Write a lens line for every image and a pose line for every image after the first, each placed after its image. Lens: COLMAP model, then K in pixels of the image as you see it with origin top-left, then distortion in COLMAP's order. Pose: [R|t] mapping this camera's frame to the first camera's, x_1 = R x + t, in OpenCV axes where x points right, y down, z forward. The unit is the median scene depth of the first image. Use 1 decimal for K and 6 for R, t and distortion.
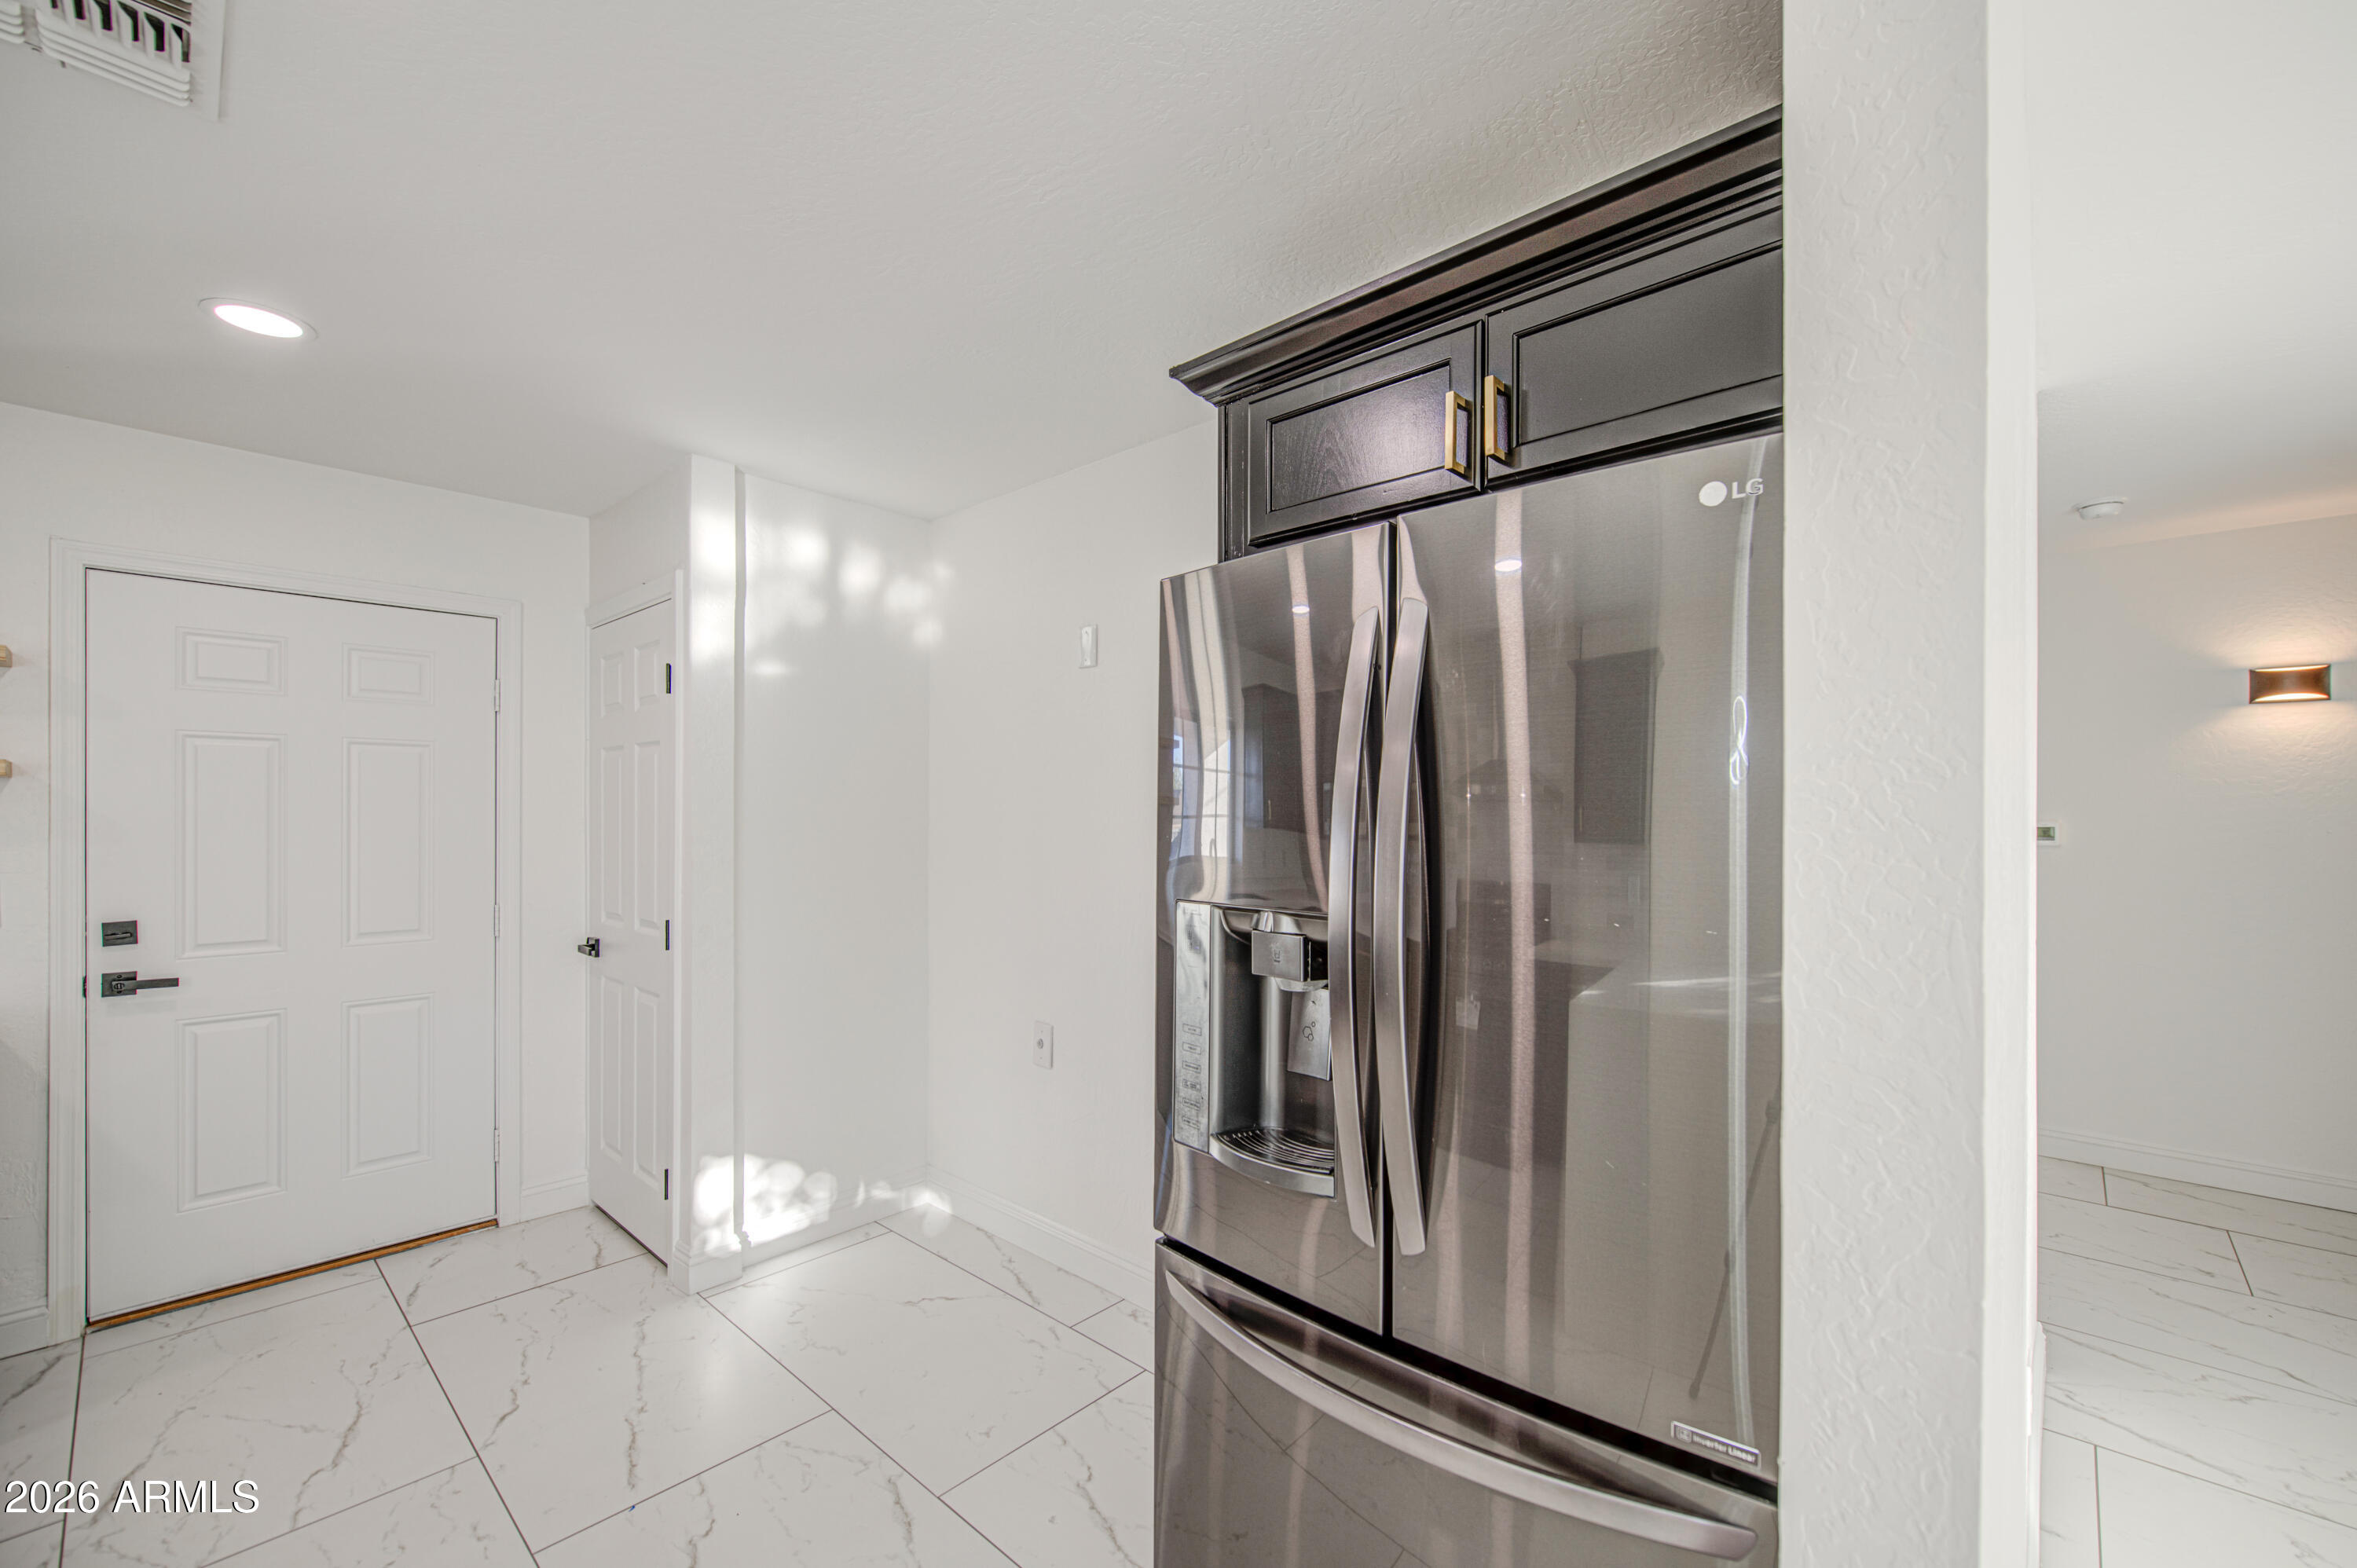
lens RADIAL K [[964.8, 0, 1171.2], [0, 964.8, 805.6], [0, 0, 1]] dist [0.029787, -0.010473]
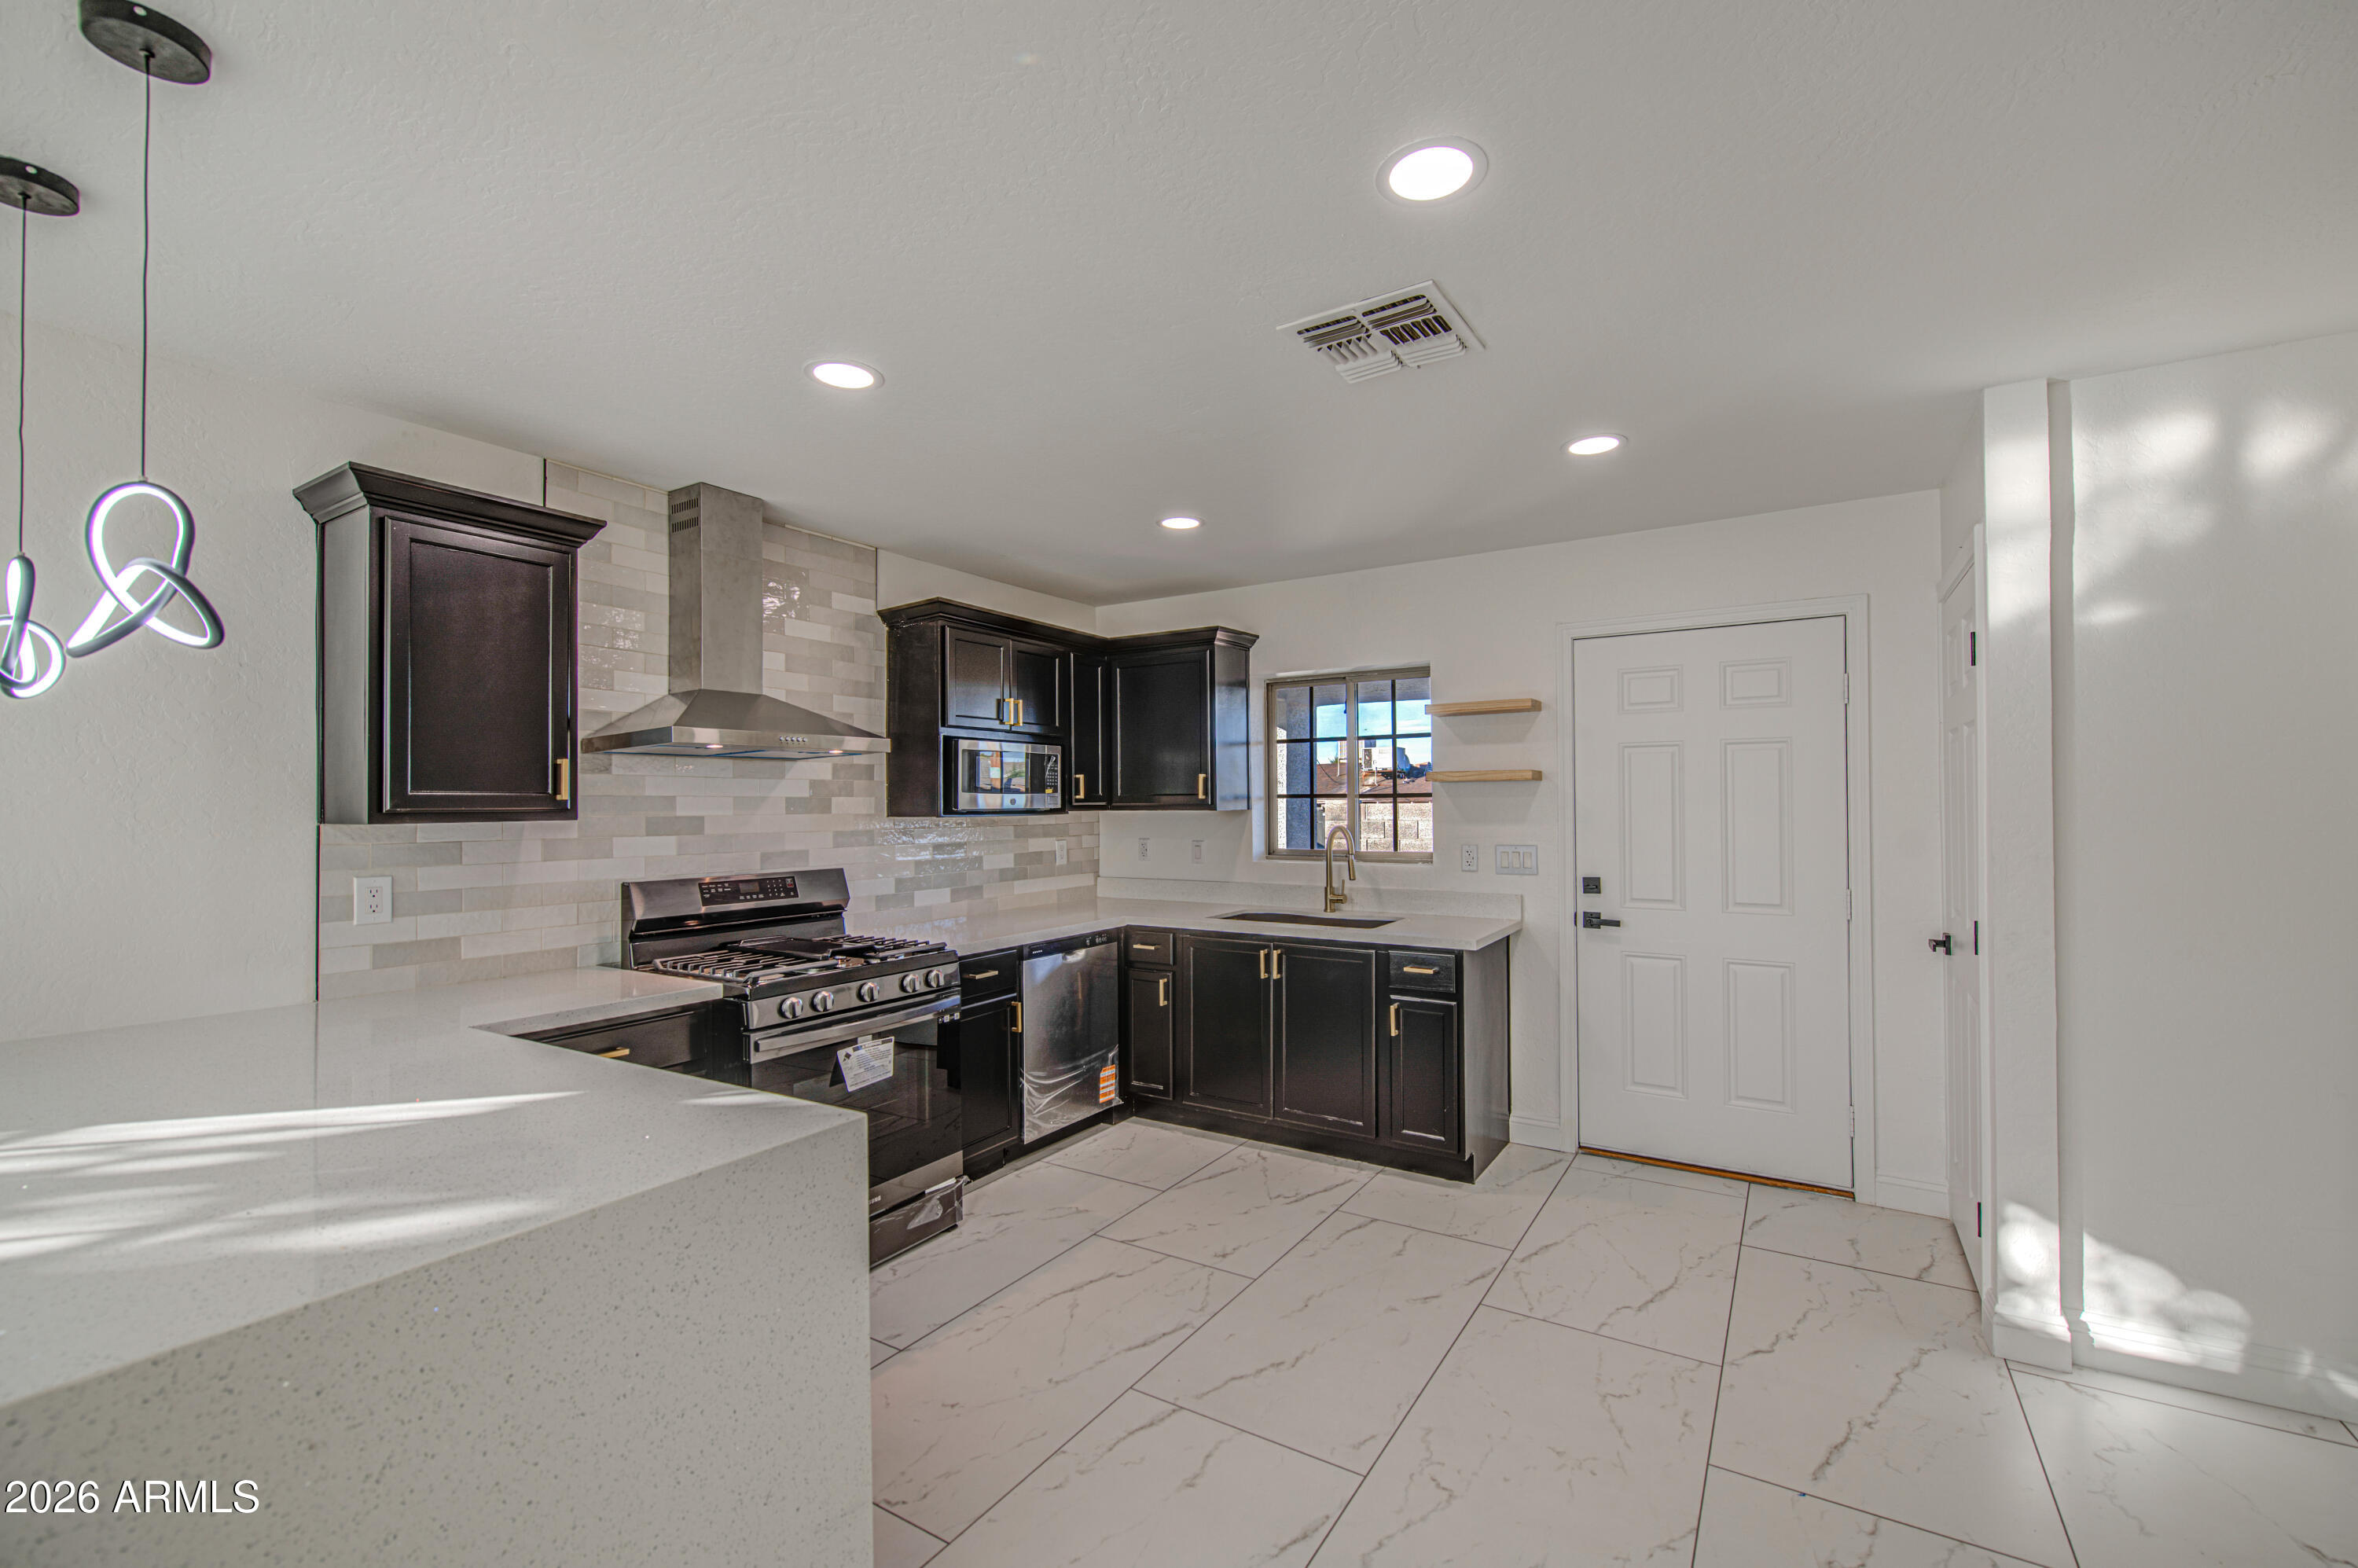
lens RADIAL K [[971.8, 0, 1212.0], [0, 971.8, 781.0], [0, 0, 1]] dist [-0.000819, -0.000612]
pose [[0.207727, -0.027364, -0.977804, 0.212834], [0.014597, 0.999584, -0.024872, 0.002768], [0.978078, -0.009106, 0.208040, 0.143415]]
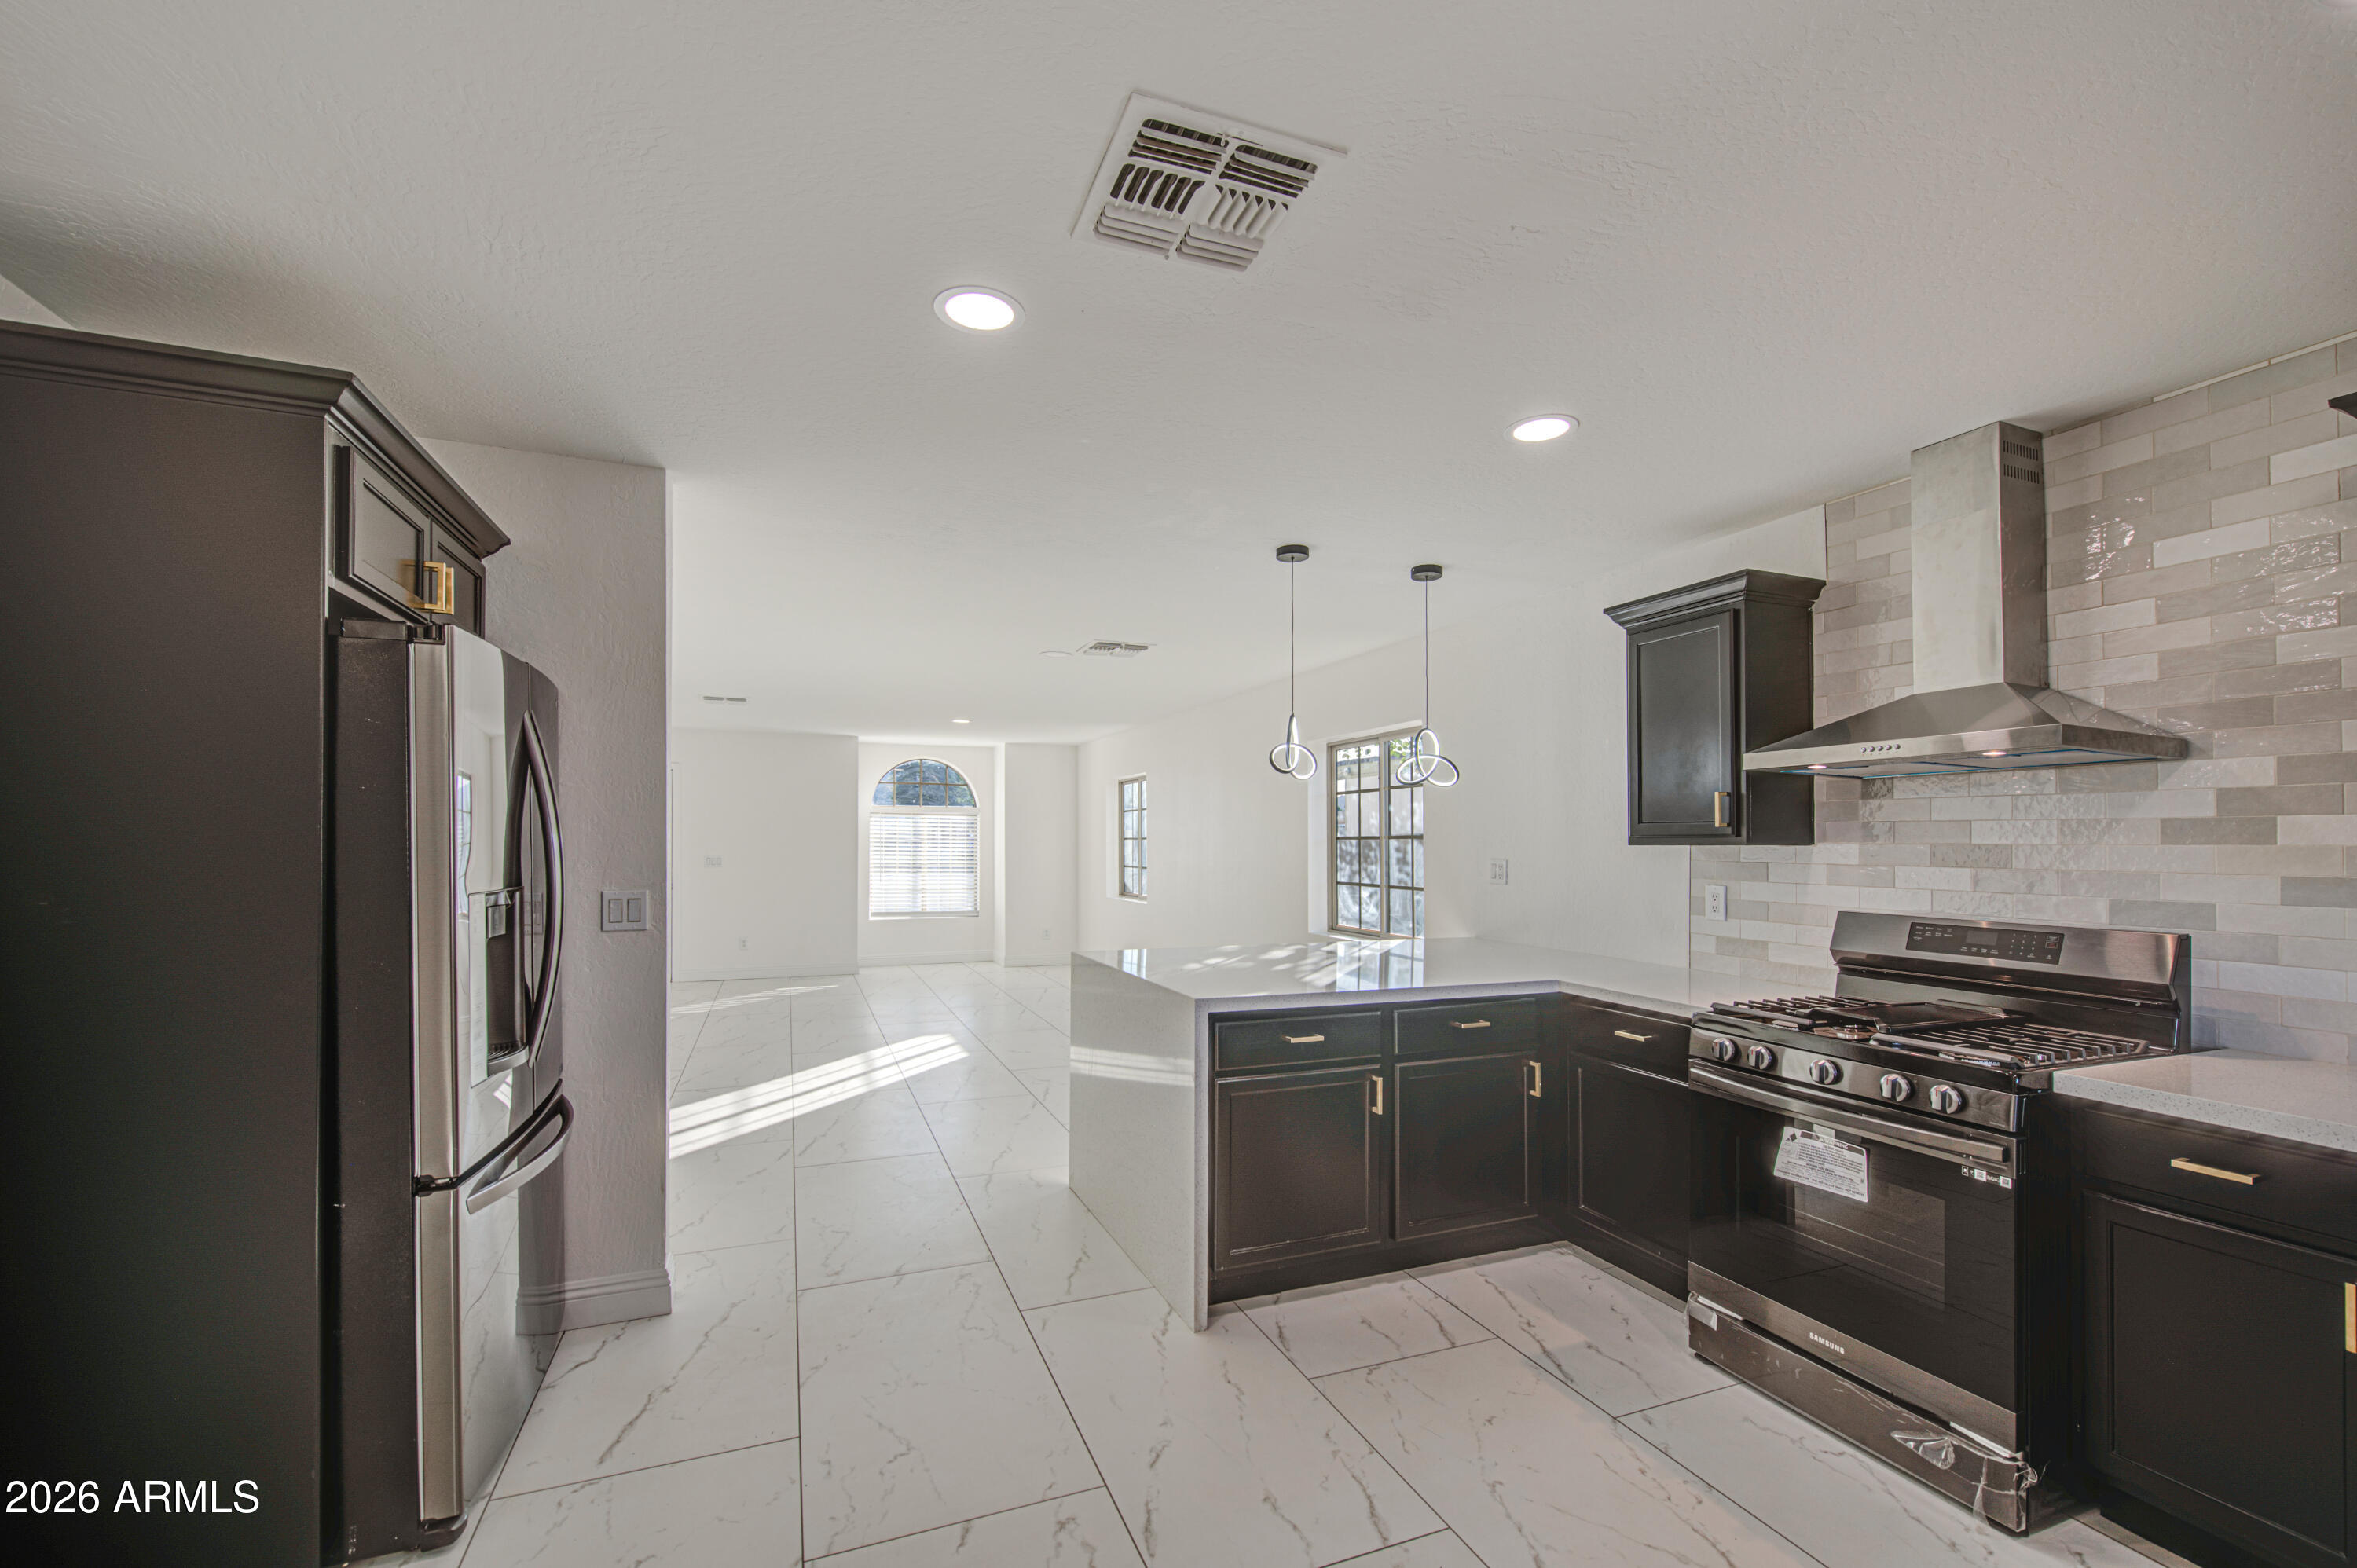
lens RADIAL K [[978.6, 0, 1177.4], [0, 978.6, 825.3], [0, 0, 1]] dist [-0.001240, -0.000813]
pose [[-0.905800, 0.002547, 0.423698, -0.716375], [-0.007125, 0.999749, -0.021242, 0.013433], [-0.423646, -0.022260, -0.905554, 0.941957]]
